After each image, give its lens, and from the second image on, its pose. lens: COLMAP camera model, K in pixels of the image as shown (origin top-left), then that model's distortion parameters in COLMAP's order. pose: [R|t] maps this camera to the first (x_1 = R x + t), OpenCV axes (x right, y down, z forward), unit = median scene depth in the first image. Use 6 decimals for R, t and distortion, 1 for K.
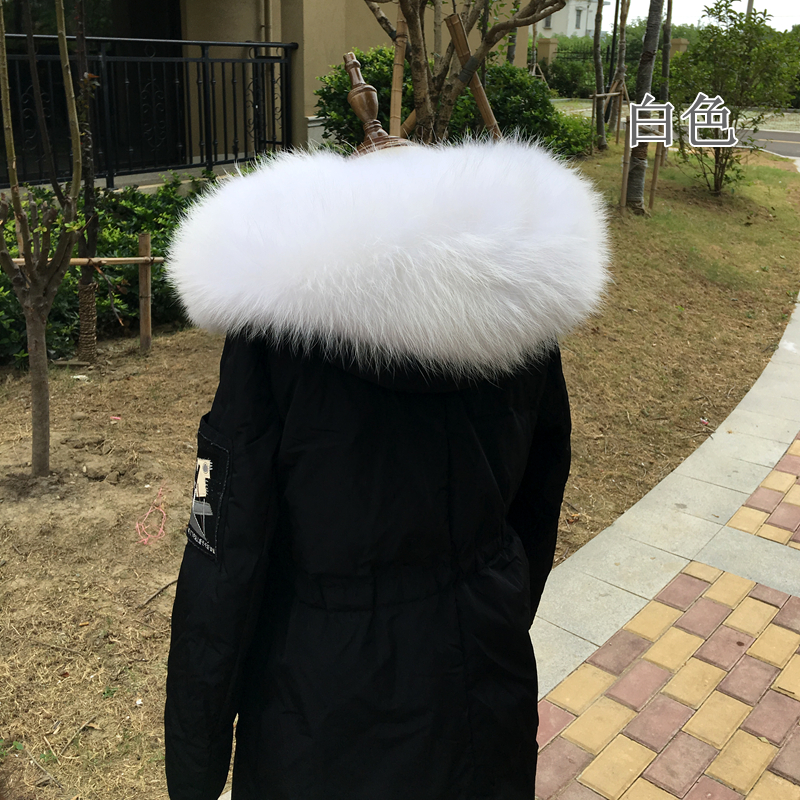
lens RADIAL K [[912.8, 0, 401.7], [0, 912.8, 290.2], [0, 0, 1]] dist [0.136692, -0.205980]
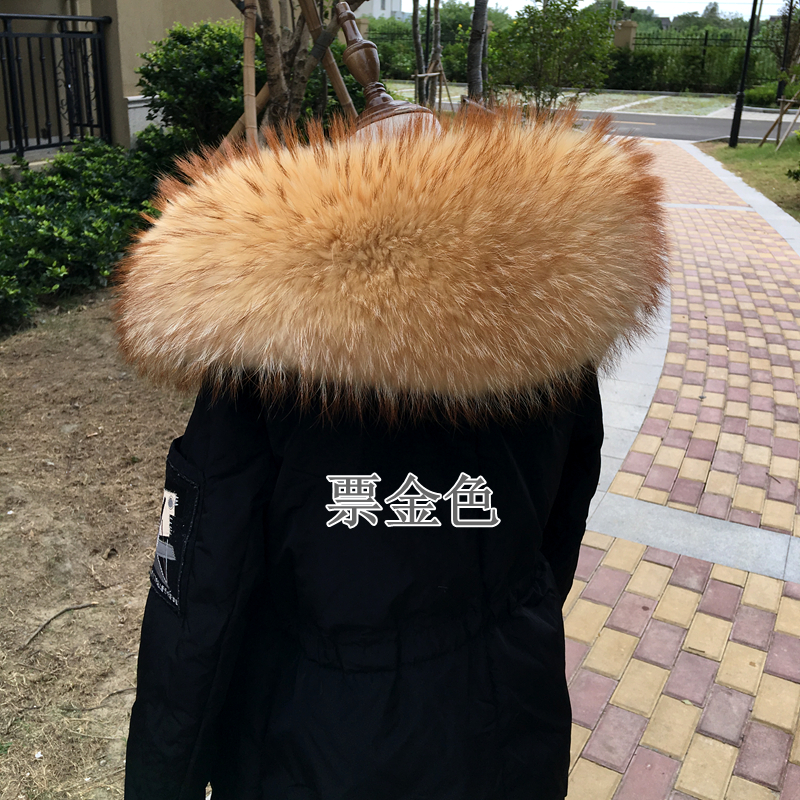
lens RADIAL K [[903.9, 0, 397.9], [0, 903.9, 312.8], [0, 0, 1]] dist [0.149884, -0.247822]
pose [[0.979826, -0.055447, 0.192007, -0.049769], [0.046973, 0.997722, 0.048408, -0.004362], [-0.194254, -0.038413, 0.980199, 0.045149]]
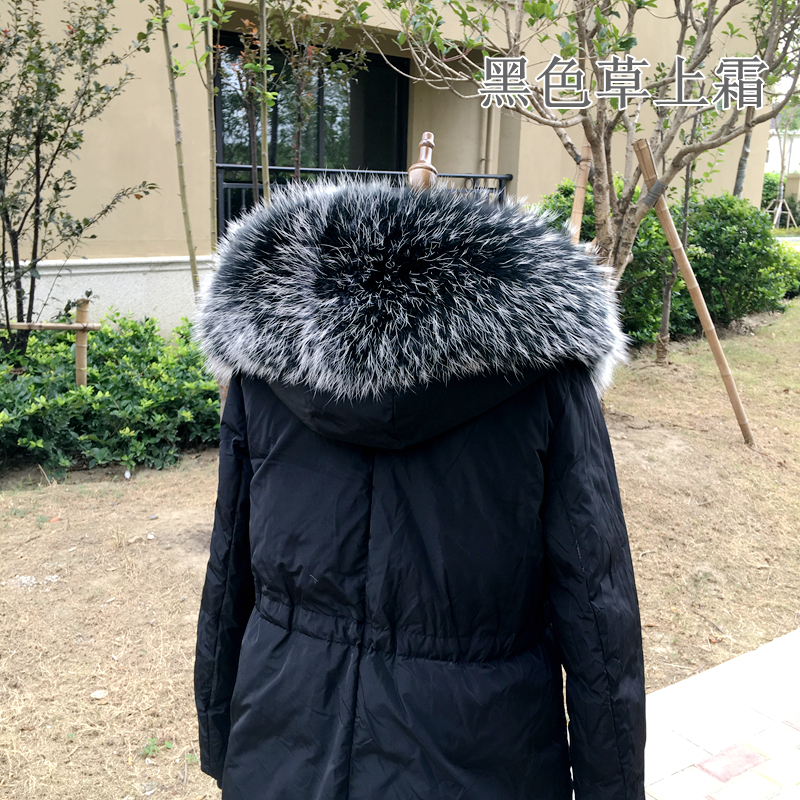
lens RADIAL K [[905.8, 0, 399.6], [0, 905.8, 389.1], [0, 0, 1]] dist [0.149792, -0.240646]
pose [[0.967361, 0.062213, -0.245645, 0.066737], [-0.071600, 0.996998, -0.029461, 0.027047], [0.243075, 0.046088, 0.968912, -0.042192]]
